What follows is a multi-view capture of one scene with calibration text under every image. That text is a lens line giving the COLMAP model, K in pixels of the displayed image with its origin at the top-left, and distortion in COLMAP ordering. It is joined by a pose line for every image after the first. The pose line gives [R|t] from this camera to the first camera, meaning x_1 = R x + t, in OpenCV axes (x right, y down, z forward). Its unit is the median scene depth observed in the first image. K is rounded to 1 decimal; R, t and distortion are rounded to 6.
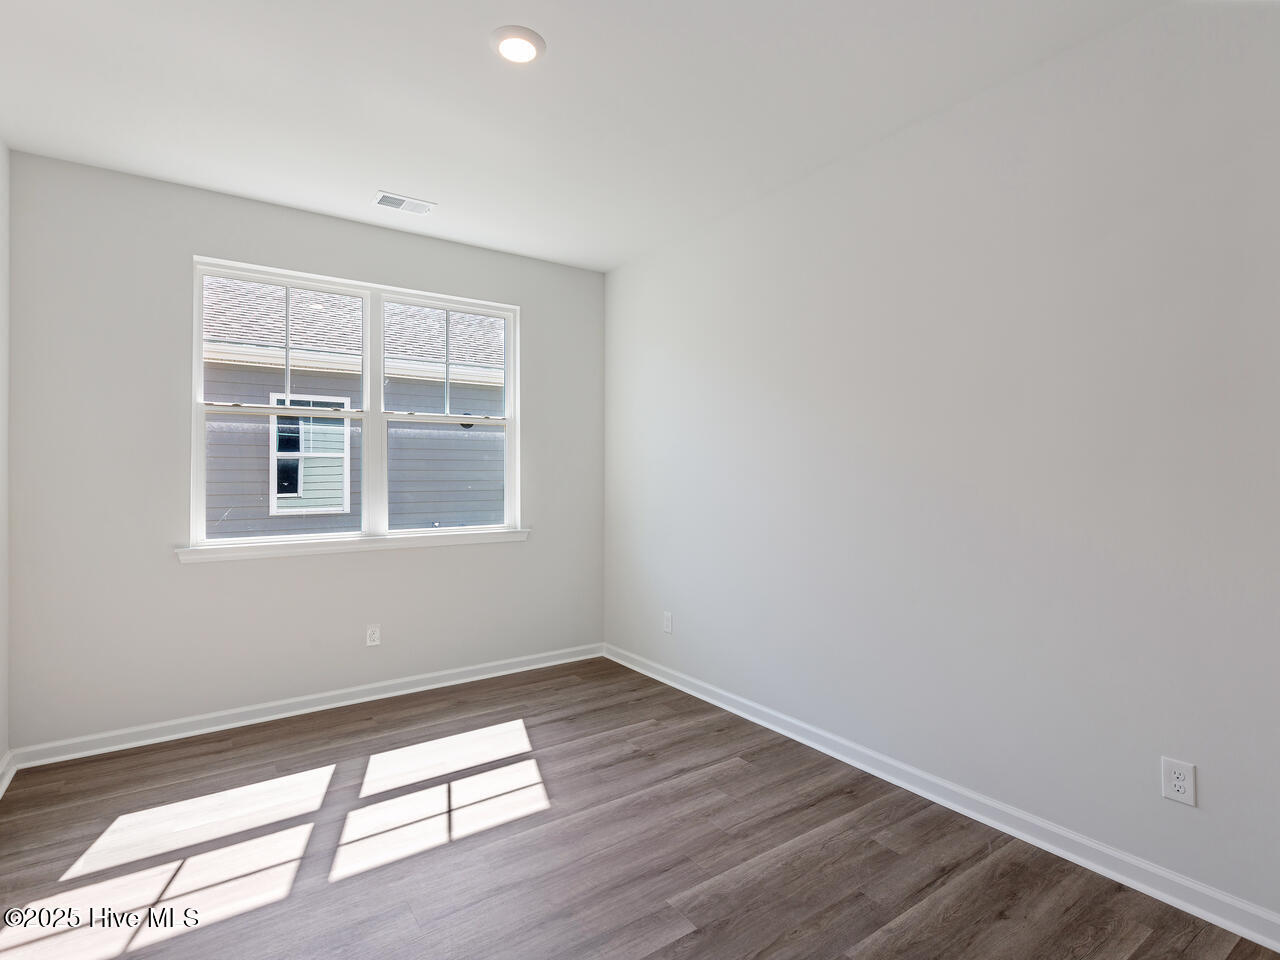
lens RADIAL K [[642.1, 0, 636.3], [0, 642.1, 473.5], [0, 0, 1]] dist [0.001730, -0.001145]
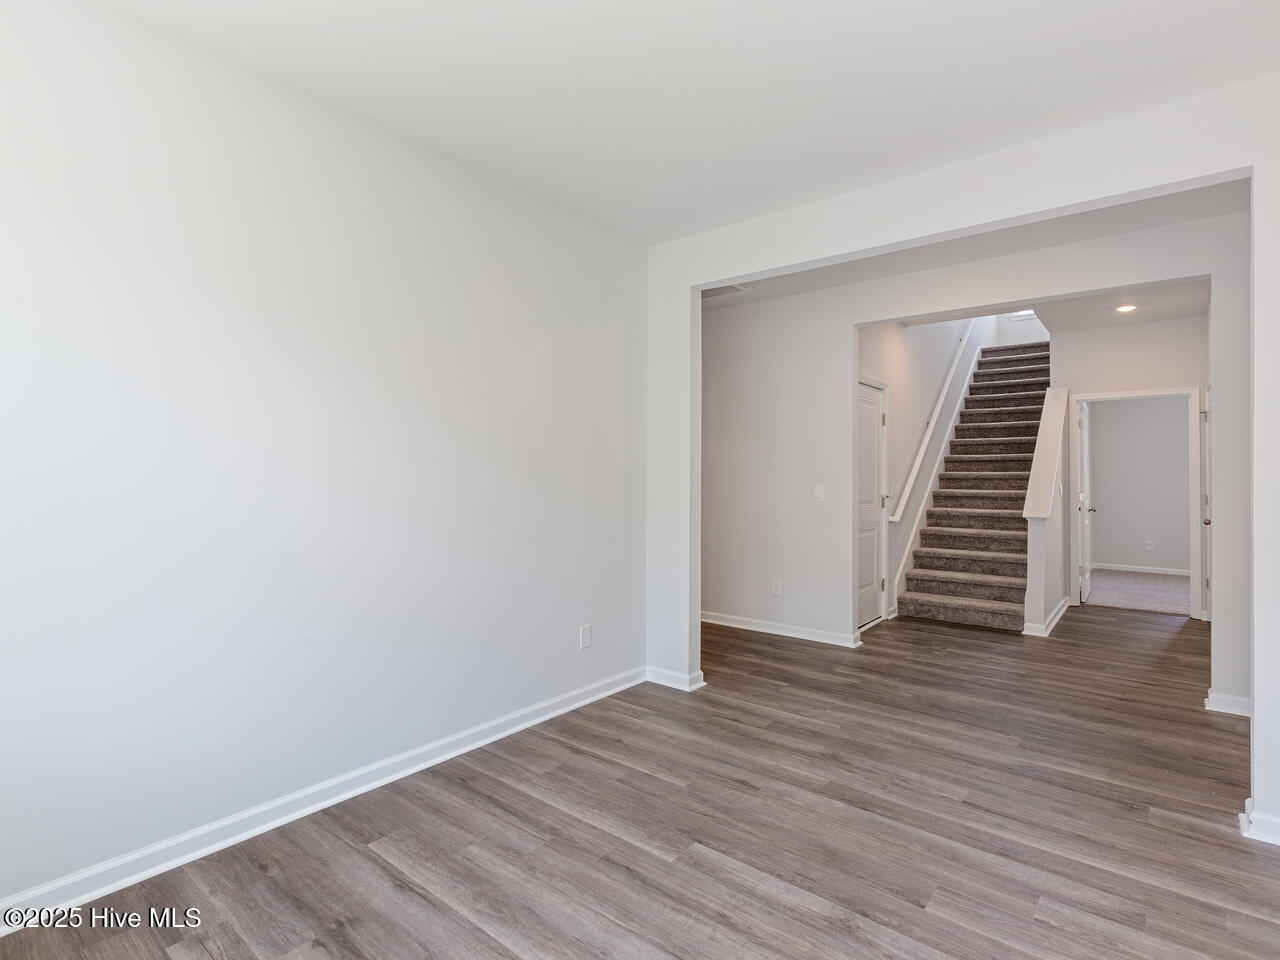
lens RADIAL K [[642.1, 0, 631.5], [0, 642.1, 473.1], [0, 0, 1]] dist [0.001730, -0.001145]
pose [[-0.262691, 0.000417, 0.964880, -0.821998], [0.000357, 1.000000, -0.000335, 0.002183], [-0.964880, 0.000257, -0.262691, 1.121660]]
